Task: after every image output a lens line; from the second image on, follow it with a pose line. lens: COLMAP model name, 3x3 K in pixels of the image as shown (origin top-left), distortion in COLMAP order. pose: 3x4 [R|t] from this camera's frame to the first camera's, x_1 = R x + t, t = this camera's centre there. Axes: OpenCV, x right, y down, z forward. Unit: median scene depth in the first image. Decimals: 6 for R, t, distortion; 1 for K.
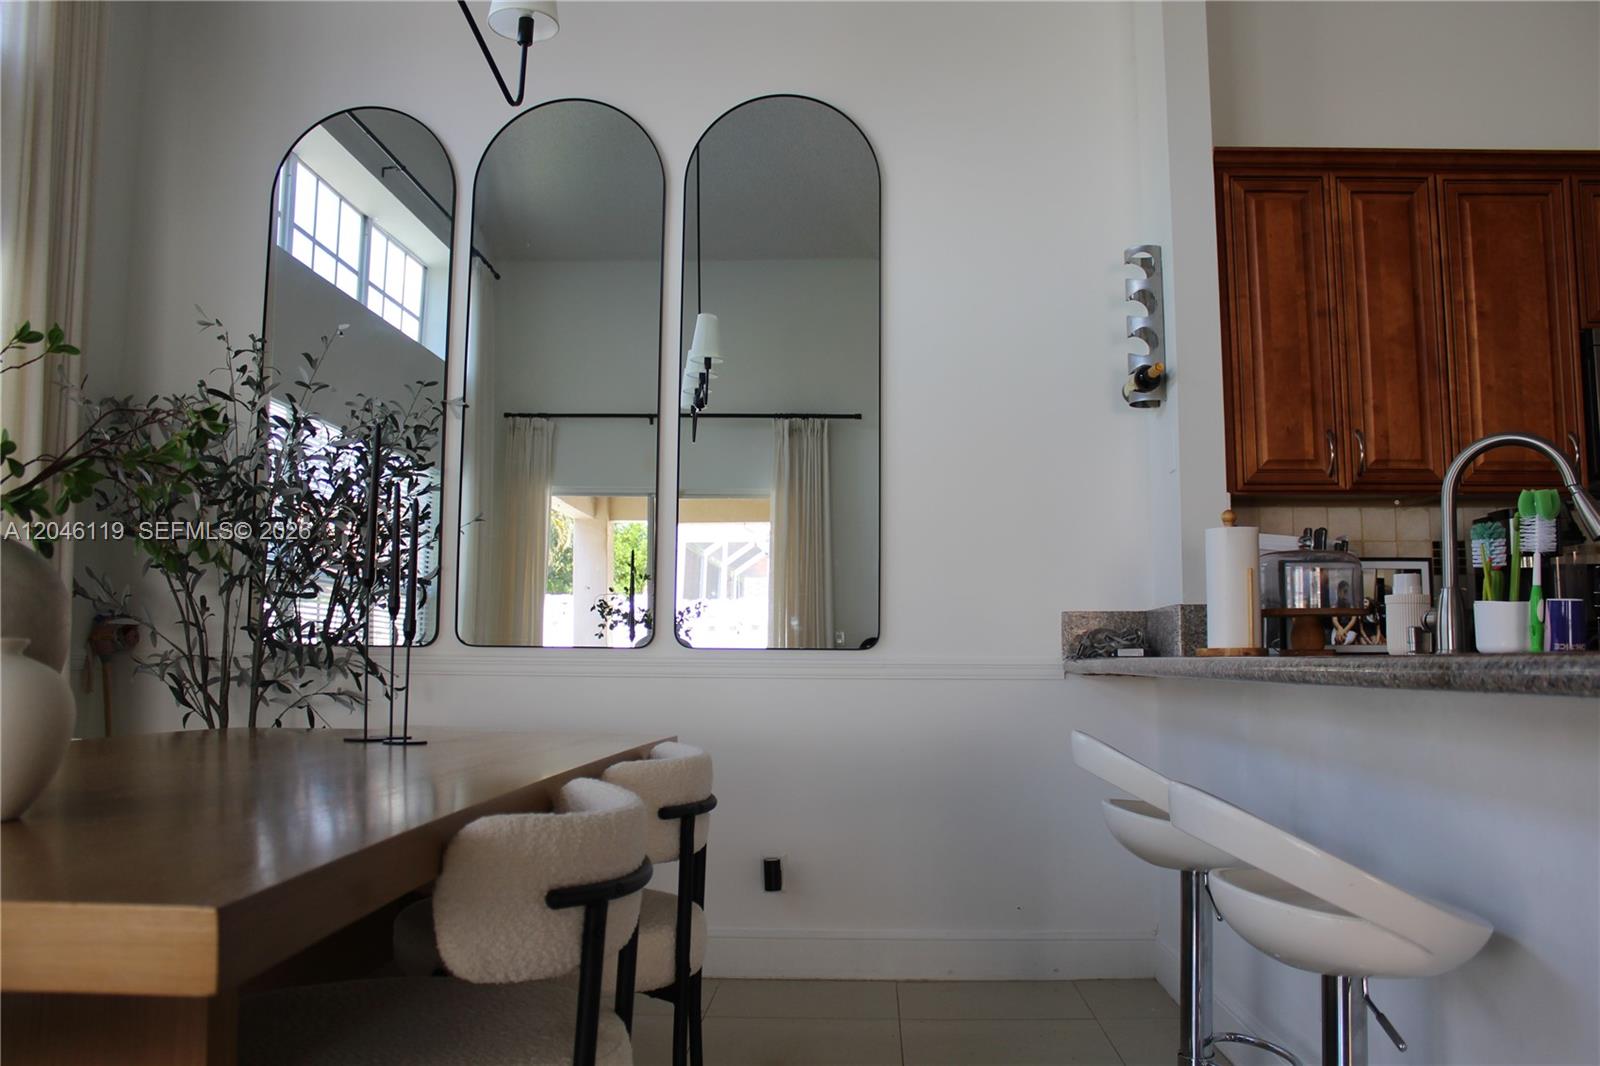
lens RADIAL K [[1312.7, 0, 800.0], [0, 1312.7, 533.0], [0, 0, 1]] dist [-0.185714, 0.154671]
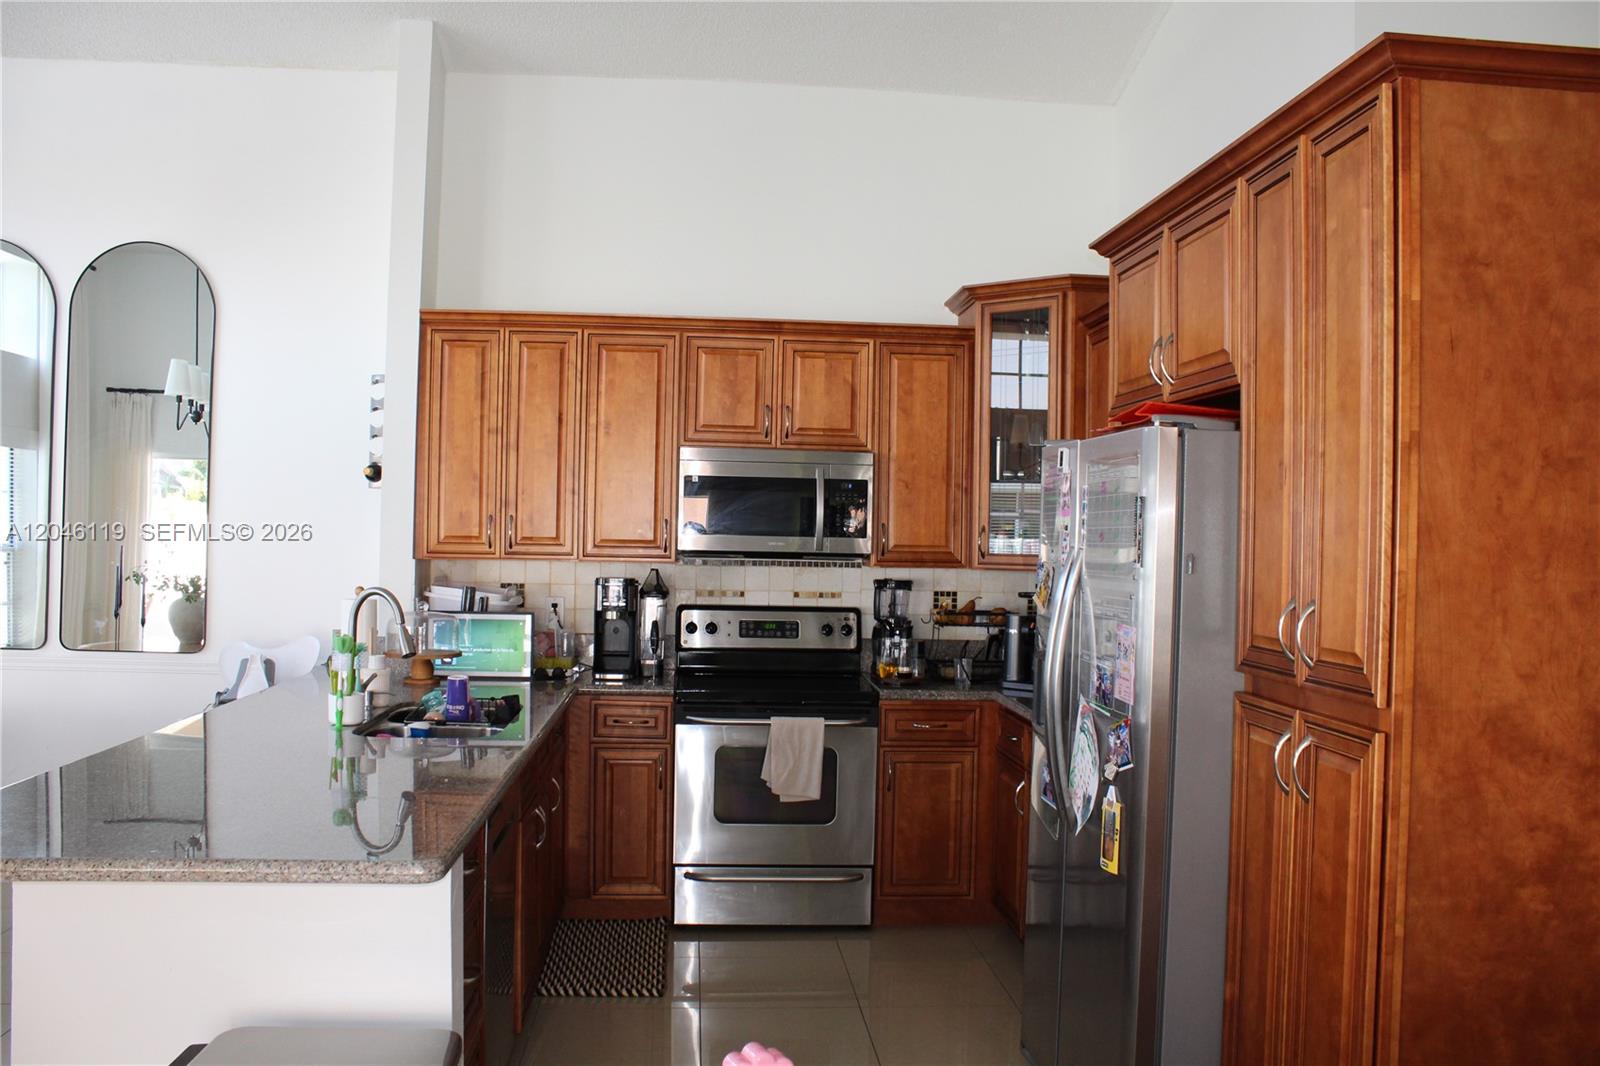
lens RADIAL K [[1312.7, 0, 800.0], [0, 1312.7, 533.0], [0, 0, 1]] dist [-0.185714, 0.154671]
pose [[0.989628, 0.019801, 0.142286, 0.542408], [-0.032326, 0.995748, 0.086263, -0.193860], [-0.139973, -0.089967, 0.986060, -0.471849]]
